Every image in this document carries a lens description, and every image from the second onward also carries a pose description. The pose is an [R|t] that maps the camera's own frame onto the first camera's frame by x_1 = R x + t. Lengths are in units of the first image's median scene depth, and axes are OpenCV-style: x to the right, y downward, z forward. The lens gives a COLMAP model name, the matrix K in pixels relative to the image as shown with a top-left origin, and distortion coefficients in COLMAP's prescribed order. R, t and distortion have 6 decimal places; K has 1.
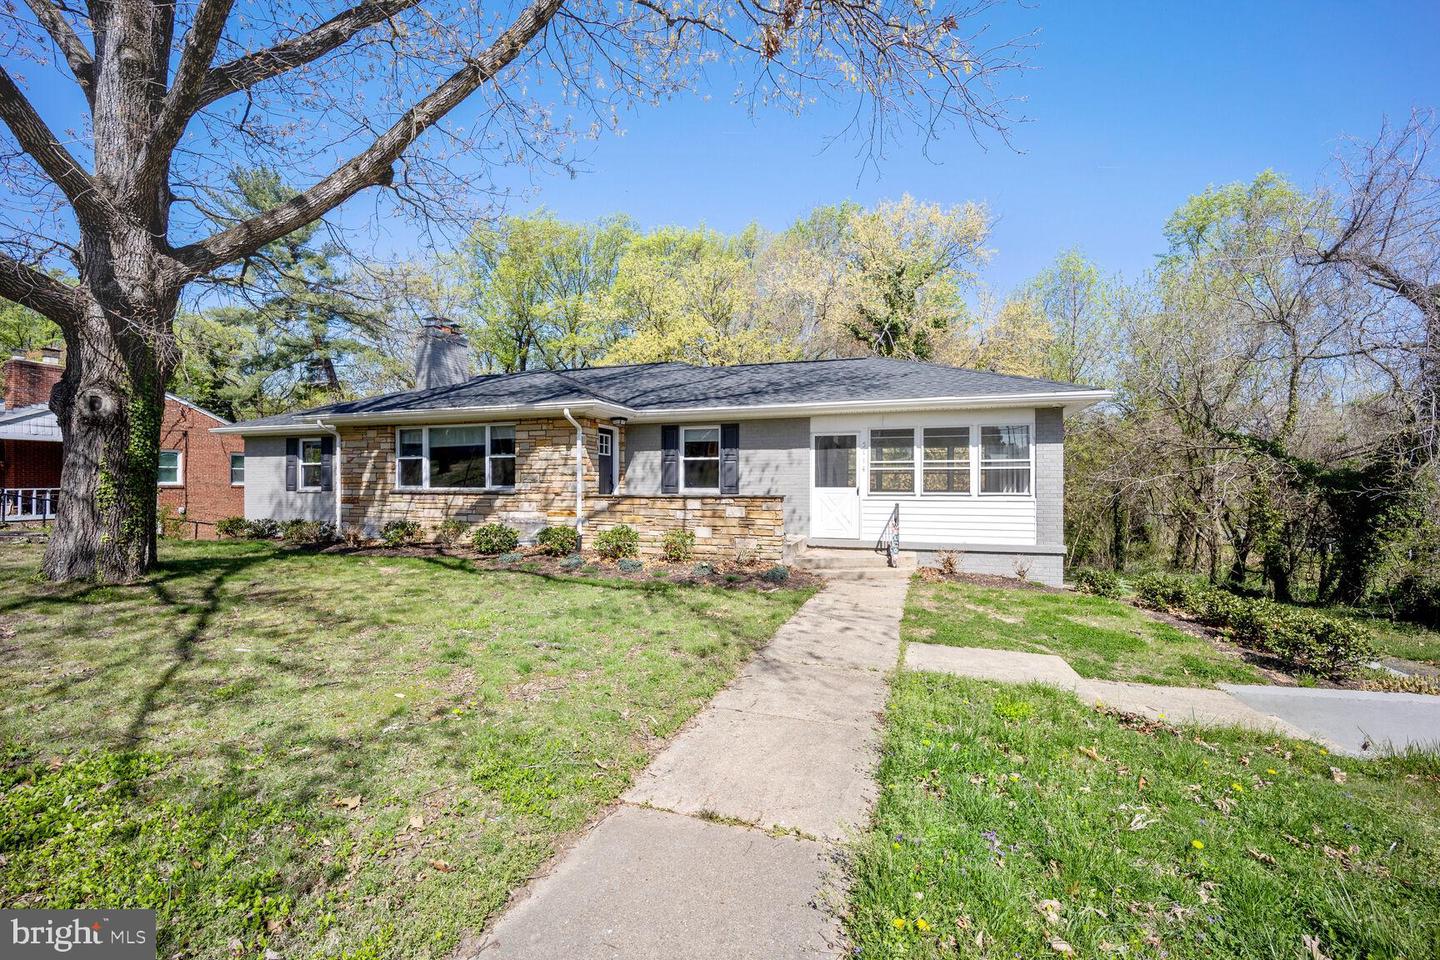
lens RADIAL K [[586.3, 0, 717.5], [0, 586.3, 490.8], [0, 0, 1]] dist [-0.016175, -0.000208]
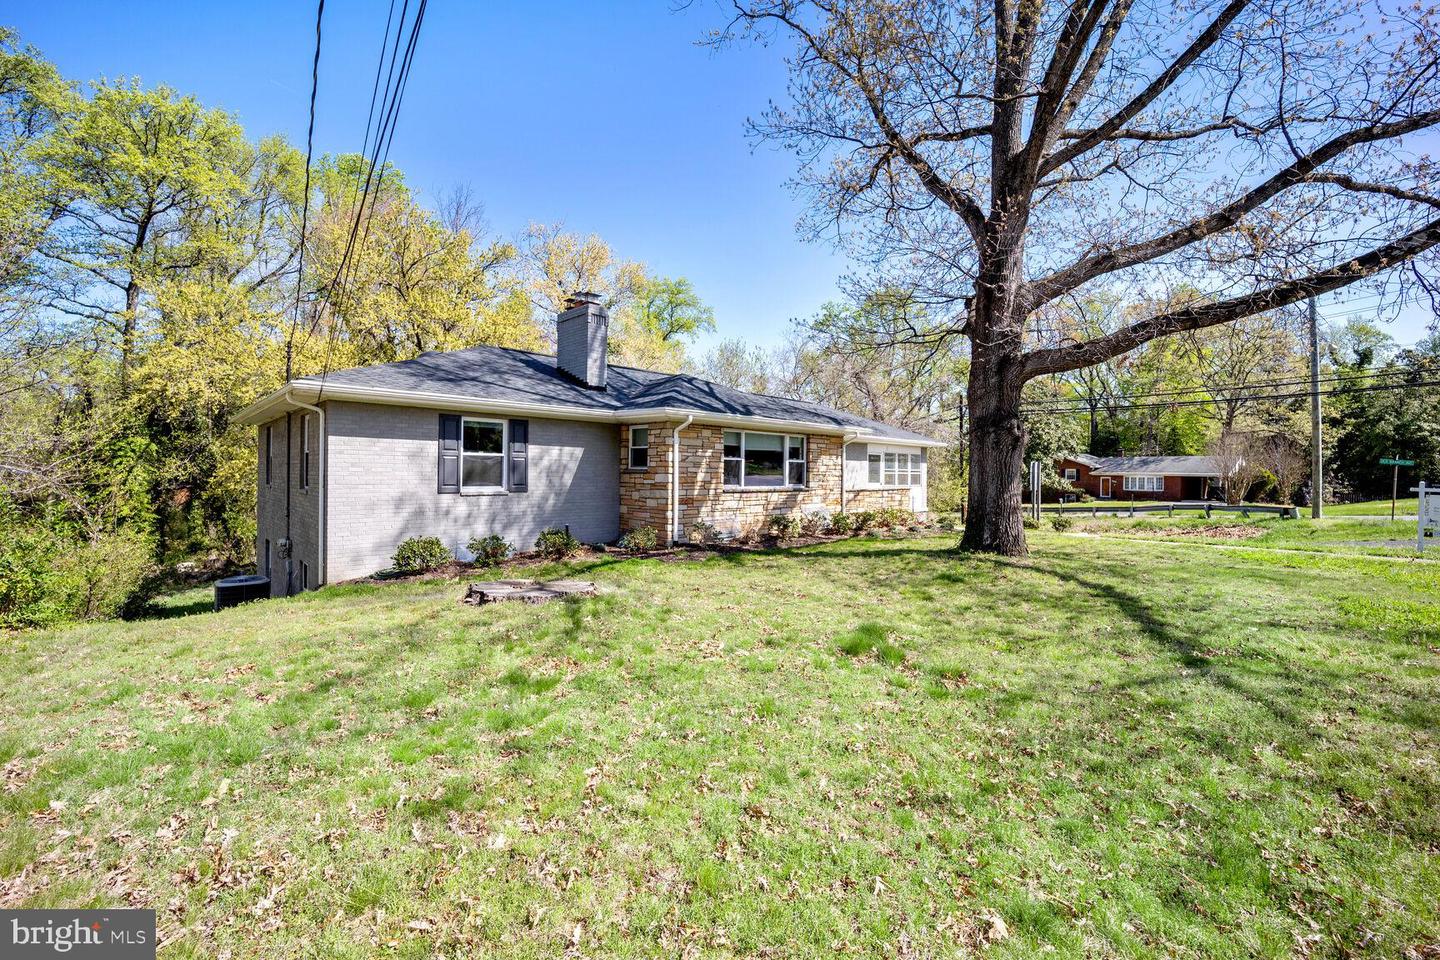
lens RADIAL K [[581.5, 0, 720.0], [0, 581.5, 480.0], [0, 0, 1]] dist [-0.017016, -0.000298]
pose [[0.466378, -0.007449, 0.884554, -1.562246], [-0.003608, 0.999940, 0.010323, -0.030114], [-0.884578, -0.008006, 0.466323, 0.553327]]
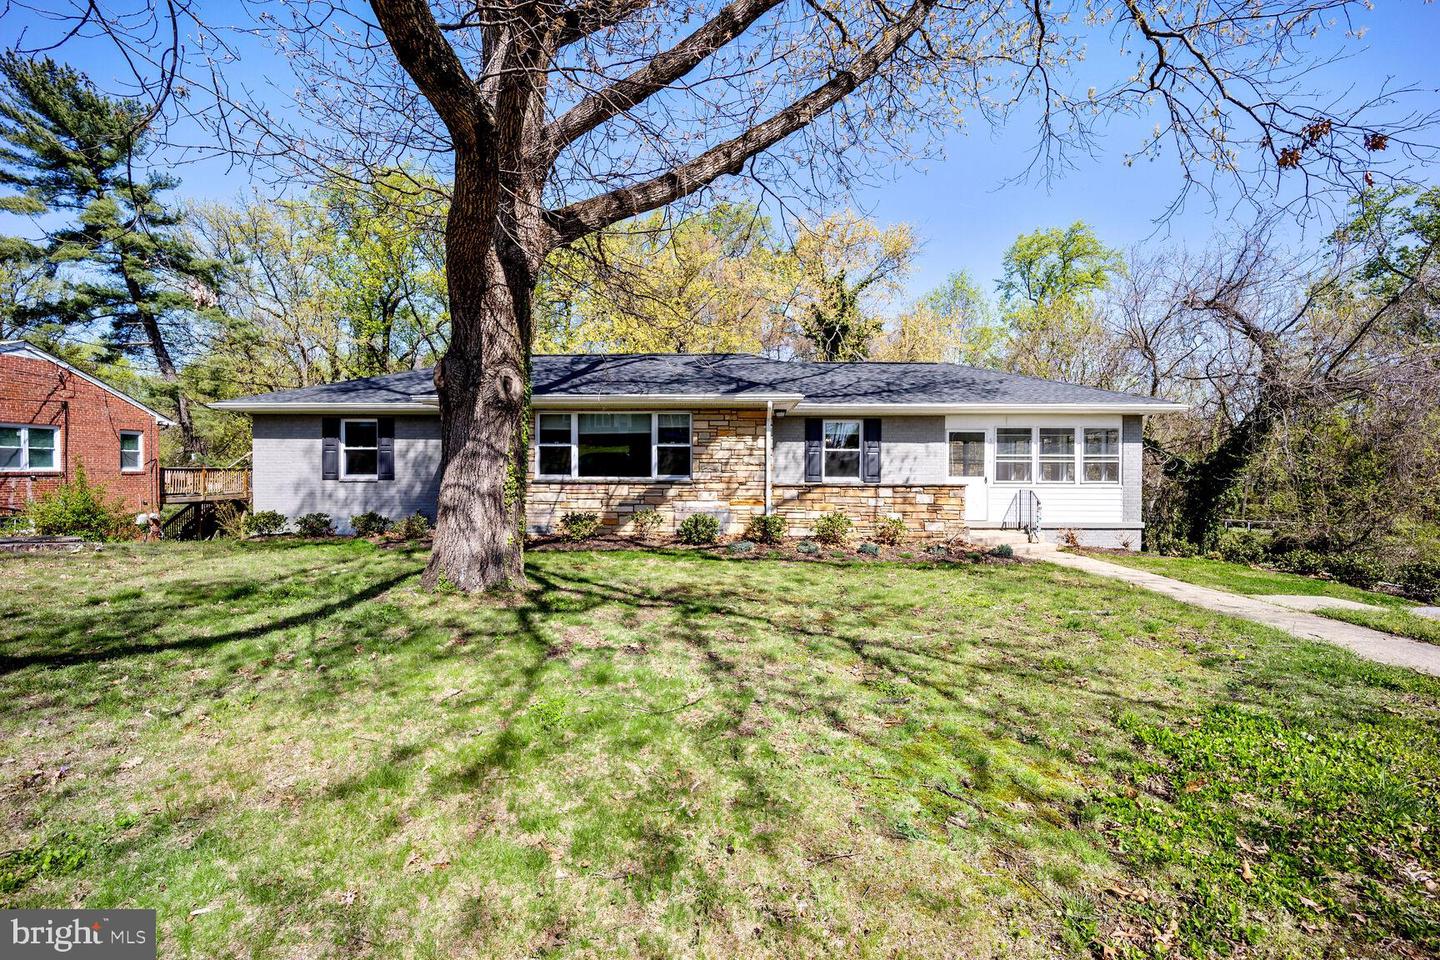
lens RADIAL K [[581.5, 0, 720.0], [0, 581.5, 480.0], [0, 0, 1]] dist [-0.017016, -0.000298]
pose [[0.957978, -0.002687, 0.286829, -0.571063], [0.000327, 0.999966, 0.008276, -0.008337], [-0.286842, -0.007835, 0.957946, 0.036694]]
